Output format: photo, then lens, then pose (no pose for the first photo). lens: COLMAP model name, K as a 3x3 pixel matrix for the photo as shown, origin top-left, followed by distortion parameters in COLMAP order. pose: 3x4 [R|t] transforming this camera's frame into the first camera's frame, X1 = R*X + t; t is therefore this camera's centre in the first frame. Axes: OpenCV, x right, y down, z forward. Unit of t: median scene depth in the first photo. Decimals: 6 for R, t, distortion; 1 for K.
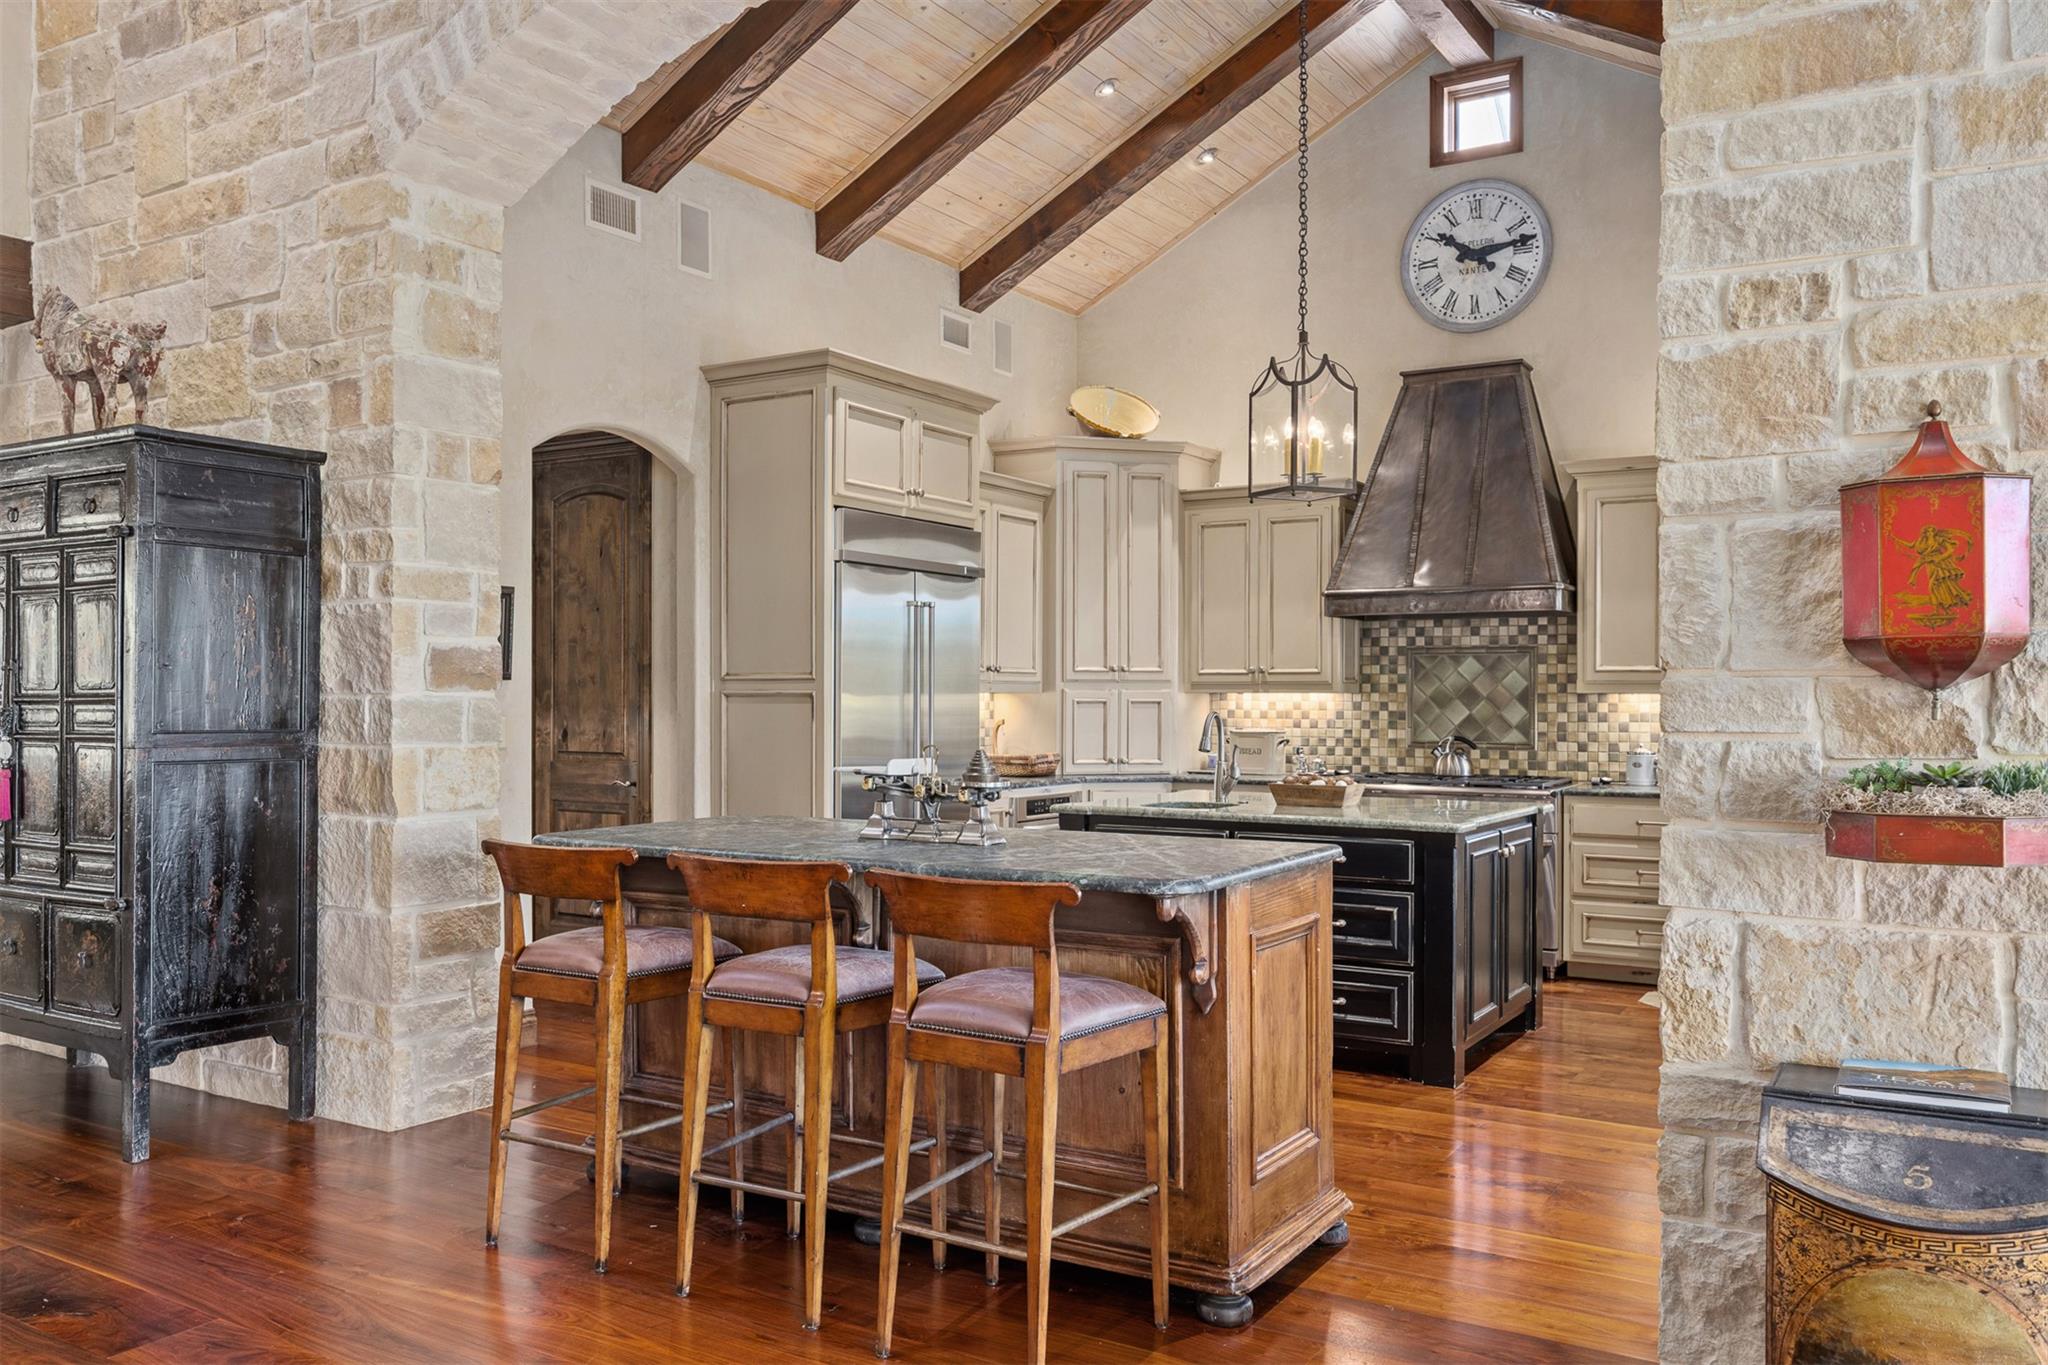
lens RADIAL K [[1581.8, 0, 1023.3], [0, 1581.8, 694.2], [0, 0, 1]] dist [0.000876, -0.000035]
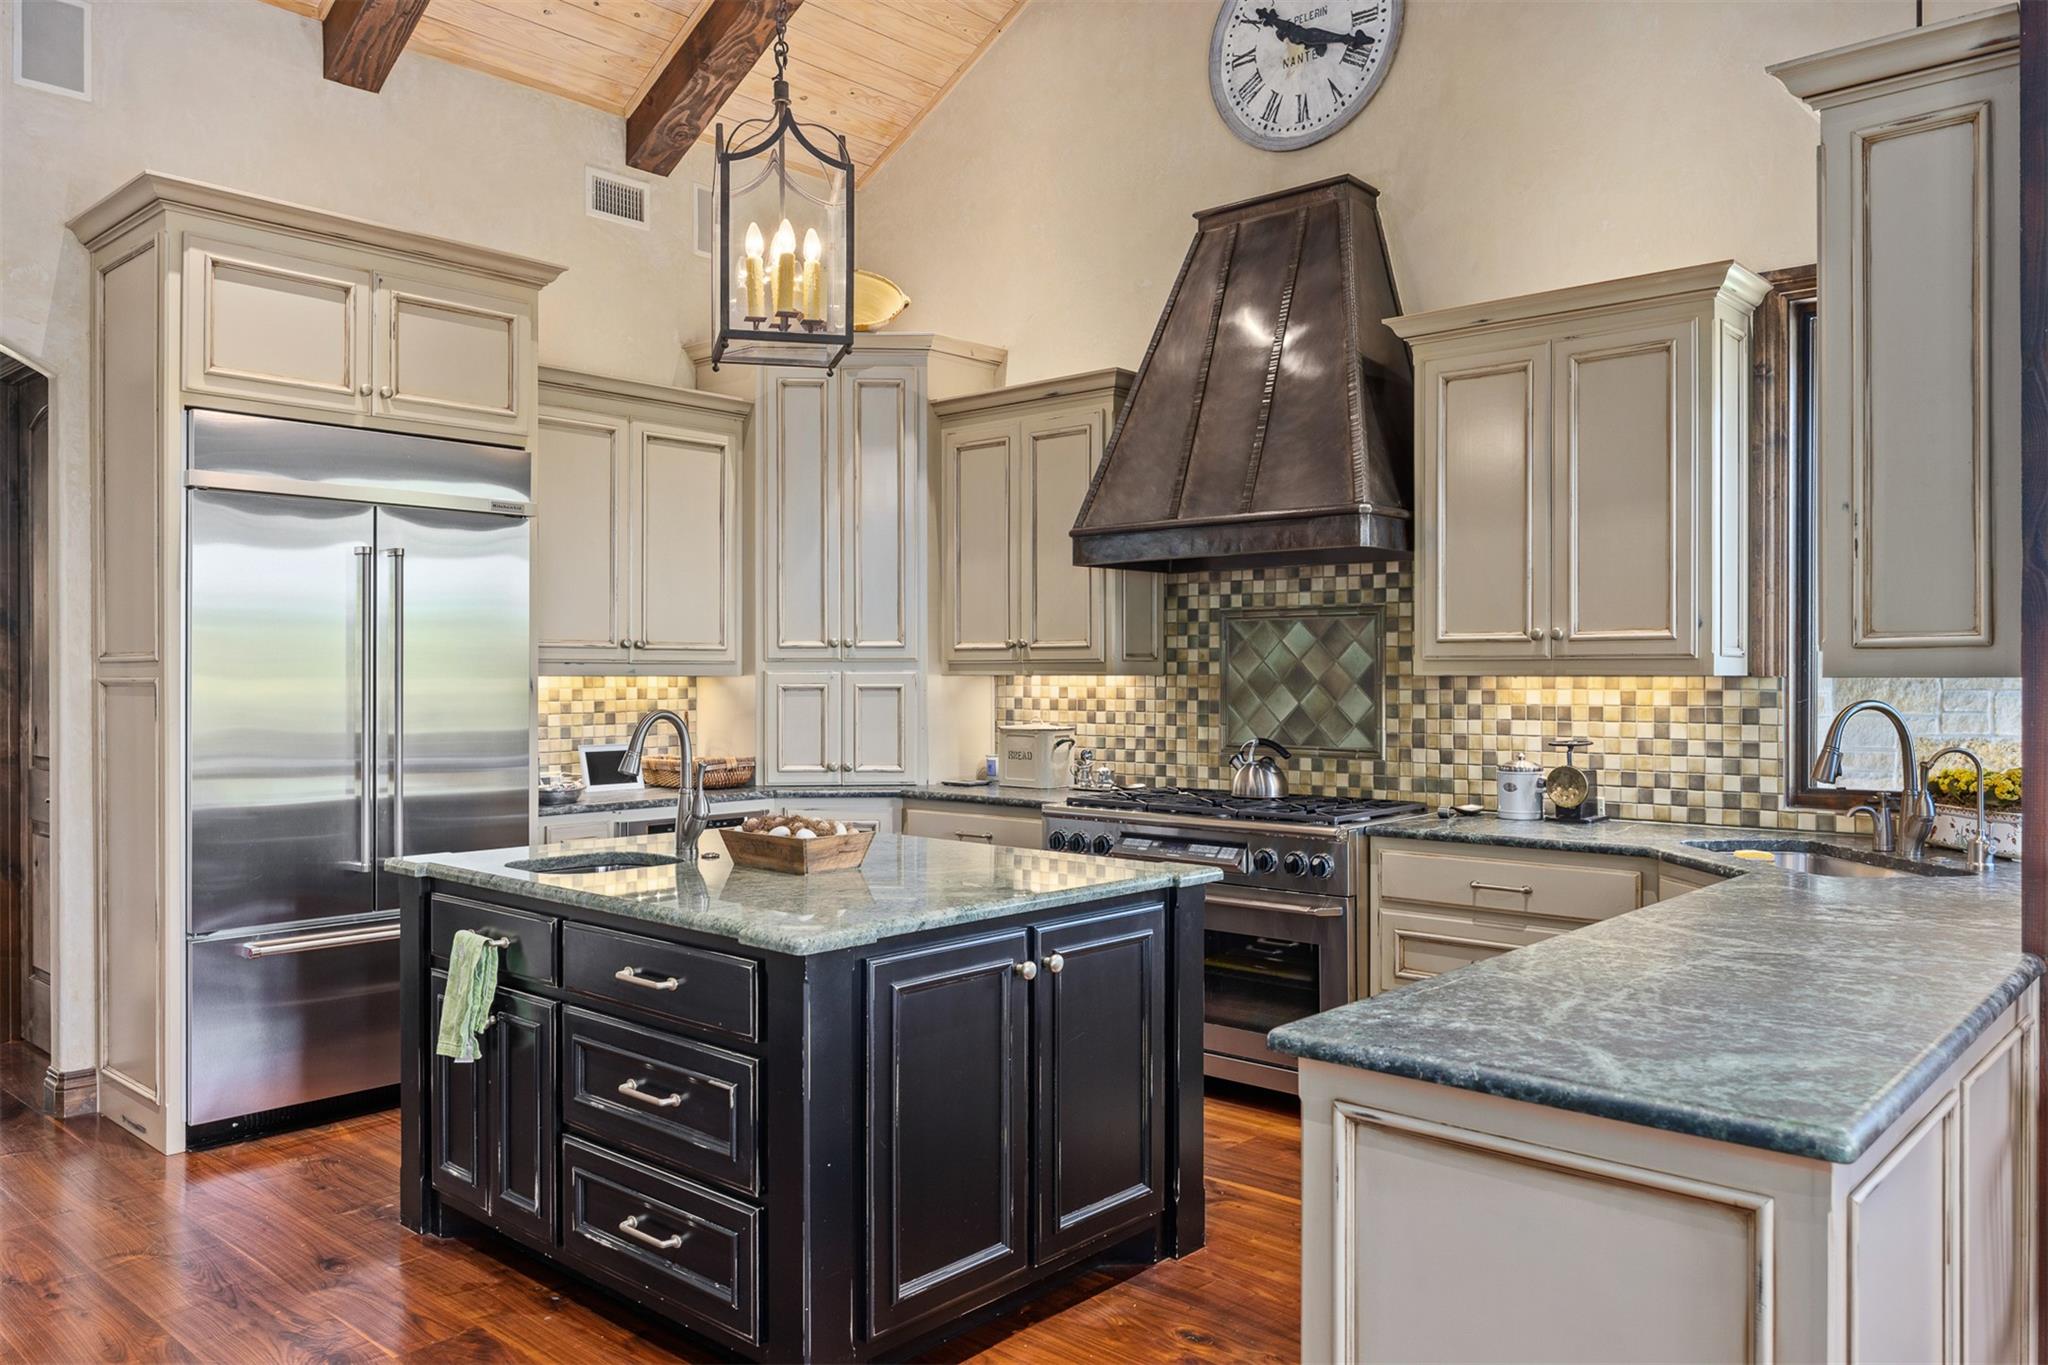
lens RADIAL K [[1470.7, 0, 1024.3], [0, 1470.7, 669.7], [0, 0, 1]] dist [0.002676, 0.001162]
pose [[0.983507, -0.003617, -0.180831, 0.278826], [0.003507, 0.999993, -0.000931, -0.002789], [0.180833, 0.000281, 0.983514, 0.348802]]
